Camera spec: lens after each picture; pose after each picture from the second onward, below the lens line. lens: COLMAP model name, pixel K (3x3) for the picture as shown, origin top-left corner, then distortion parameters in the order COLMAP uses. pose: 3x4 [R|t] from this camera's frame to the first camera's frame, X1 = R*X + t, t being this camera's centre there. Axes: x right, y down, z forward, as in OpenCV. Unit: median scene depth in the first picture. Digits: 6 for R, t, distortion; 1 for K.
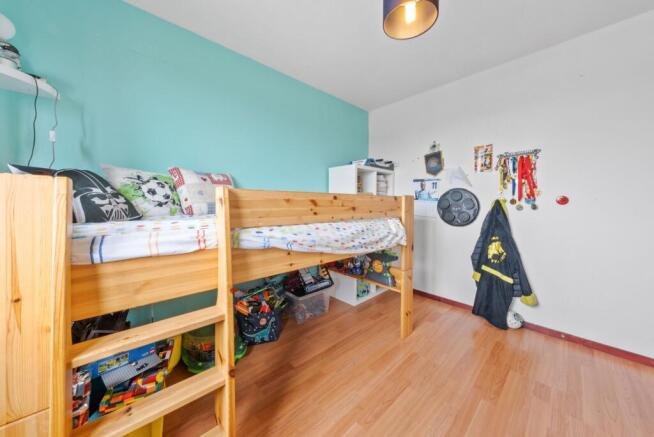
lens RADIAL K [[227.3, 0, 325.2], [0, 227.3, 209.7], [0, 0, 1]] dist [0.001040, 0.000080]
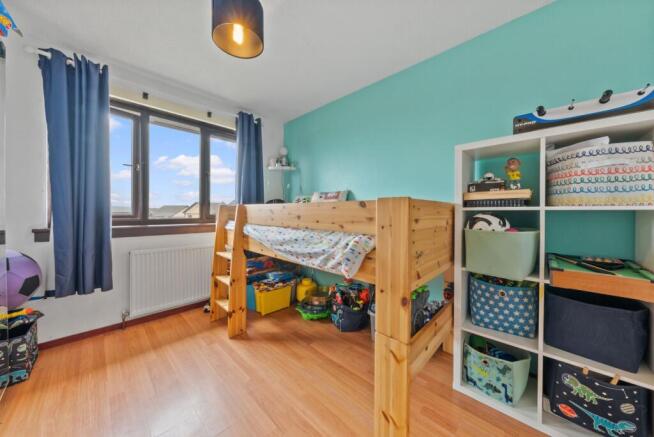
lens RADIAL K [[227.3, 0, 325.2], [0, 227.3, 209.7], [0, 0, 1]] dist [0.001040, 0.000080]
pose [[0.049088, -0.008409, -0.998759, 1.100274], [-0.021545, 0.999723, -0.009476, -0.031152], [0.998562, 0.021983, 0.048893, 1.000405]]
